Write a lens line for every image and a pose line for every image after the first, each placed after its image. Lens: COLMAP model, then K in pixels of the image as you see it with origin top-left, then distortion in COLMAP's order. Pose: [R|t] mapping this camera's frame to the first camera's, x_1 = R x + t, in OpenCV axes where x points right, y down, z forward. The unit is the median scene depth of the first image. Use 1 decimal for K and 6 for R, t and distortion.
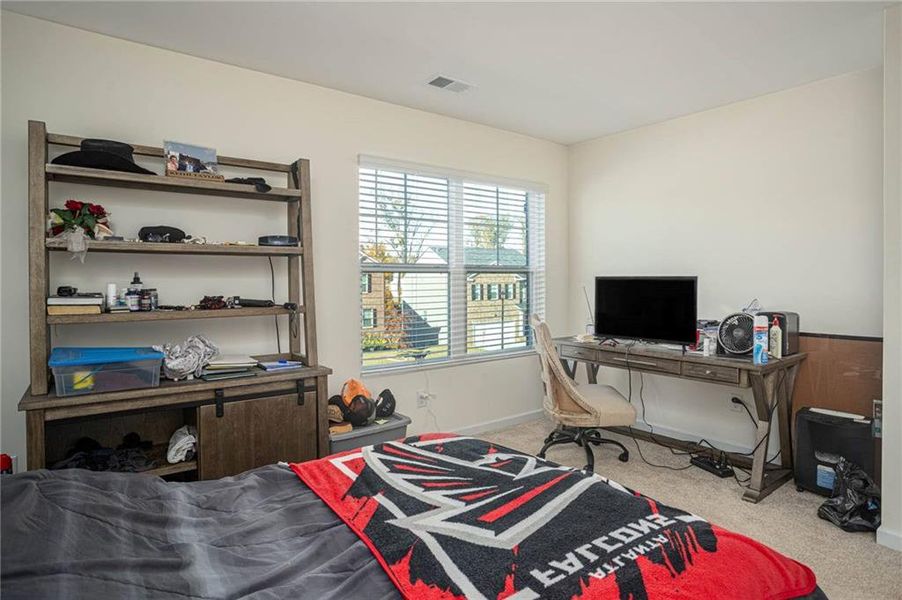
lens RADIAL K [[462.3, 0, 451.0], [0, 462.3, 300.0], [0, 0, 1]] dist [-0.046979, 0.001566]
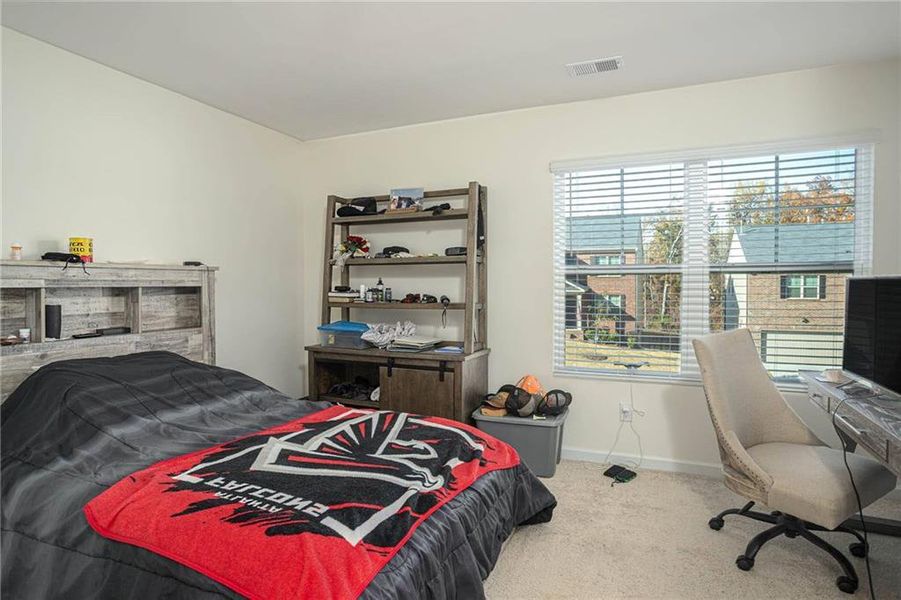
lens RADIAL K [[461.8, 0, 450.5], [0, 461.8, 300.0], [0, 0, 1]] dist [-0.046979, 0.001566]
pose [[0.527099, 0.028348, -0.849331, 1.077015], [-0.032242, 0.999391, 0.013347, -0.016254], [0.849192, 0.020349, 0.527692, 0.498839]]
